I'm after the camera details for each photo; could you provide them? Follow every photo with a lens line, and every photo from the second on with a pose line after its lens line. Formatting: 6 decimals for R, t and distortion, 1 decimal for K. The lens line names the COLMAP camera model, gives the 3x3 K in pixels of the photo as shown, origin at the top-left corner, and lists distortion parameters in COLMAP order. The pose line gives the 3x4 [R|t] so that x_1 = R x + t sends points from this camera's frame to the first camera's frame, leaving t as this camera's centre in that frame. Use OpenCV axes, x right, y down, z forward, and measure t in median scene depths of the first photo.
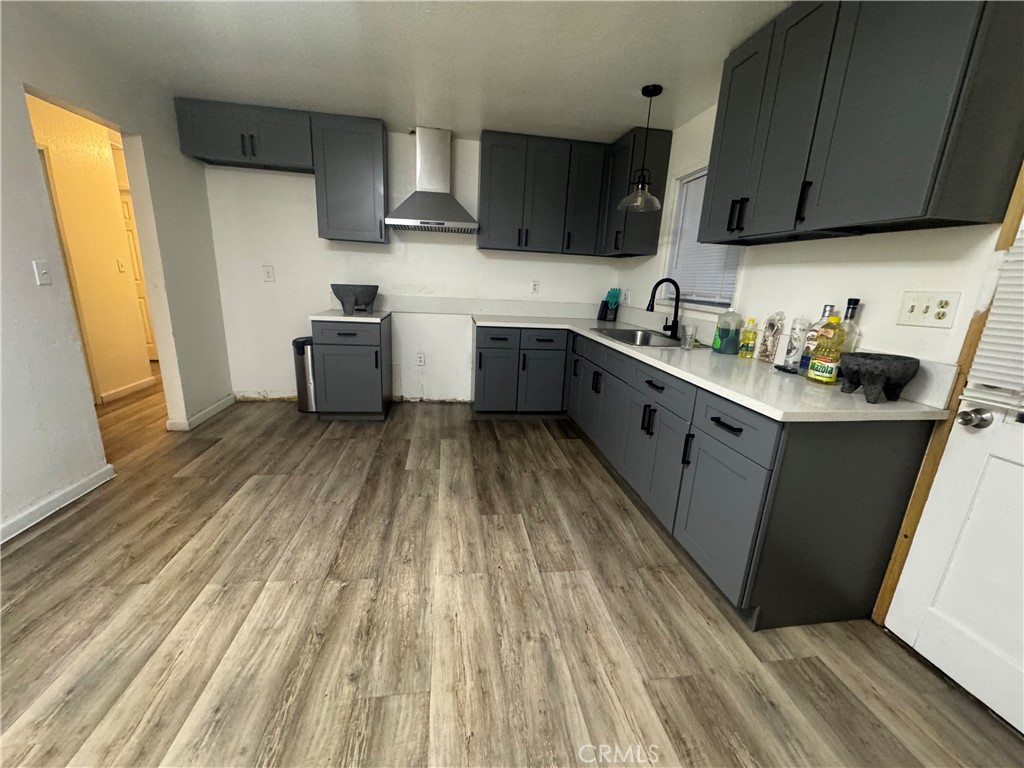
lens RADIAL K [[411.6, 0, 508.1], [0, 411.6, 386.8], [0, 0, 1]] dist [-0.004685, 0.001529]
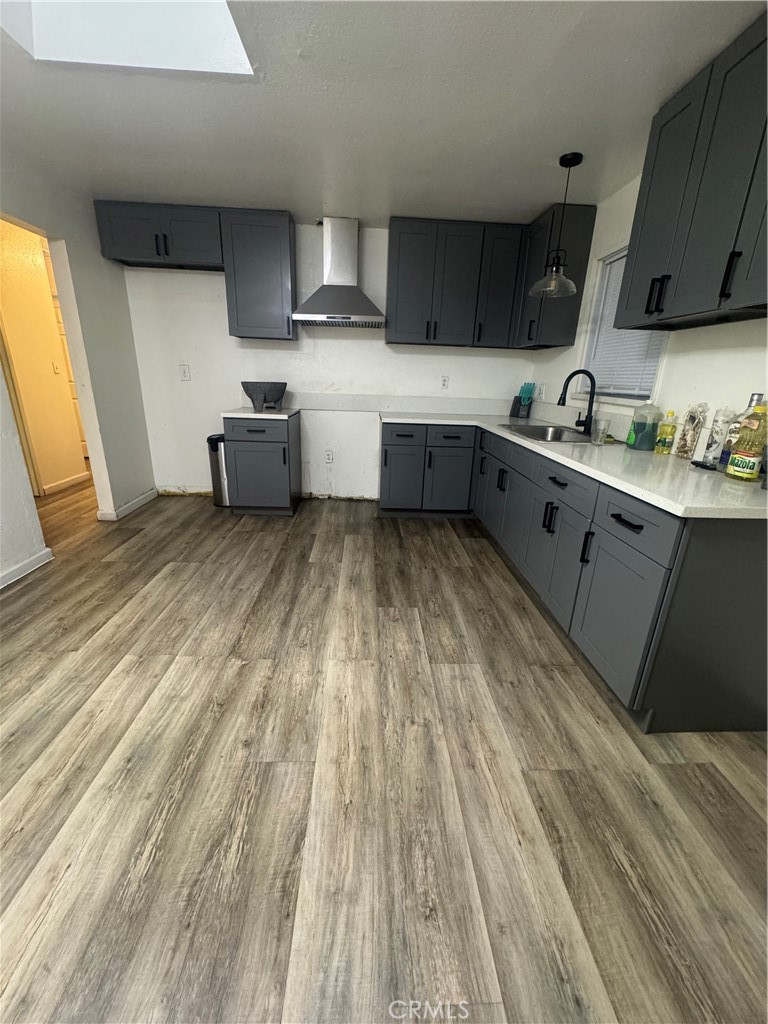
lens RADIAL K [[411.6, 0, 380.5], [0, 411.6, 514.9], [0, 0, 1]] dist [-0.004685, 0.001529]
pose [[0.994006, 0.020610, -0.107368, 0.053324], [-0.013715, 0.997819, 0.064562, 0.018496], [0.108464, -0.062702, 0.992121, -0.002775]]
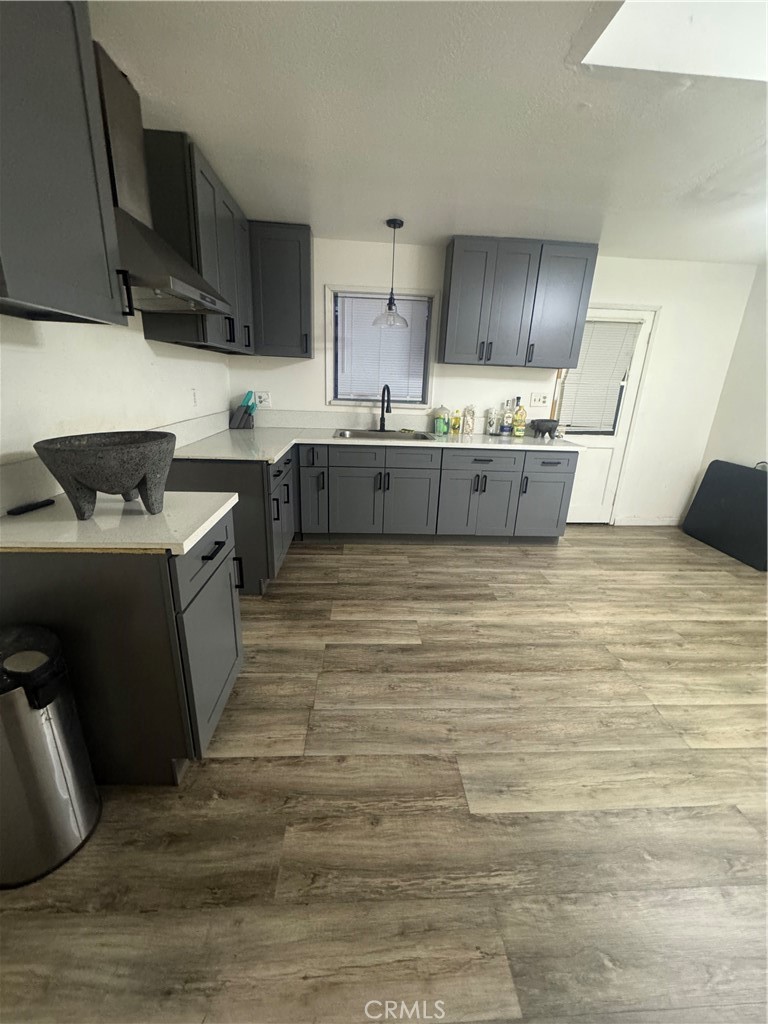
lens RADIAL K [[411.6, 0, 387.3], [0, 411.6, 512.2], [0, 0, 1]] dist [-0.004685, 0.001529]
pose [[0.080924, -0.351903, 0.932532, -1.276260], [0.223008, 0.918274, 0.327170, -0.443428], [-0.971452, 0.181486, 0.152788, 1.228763]]
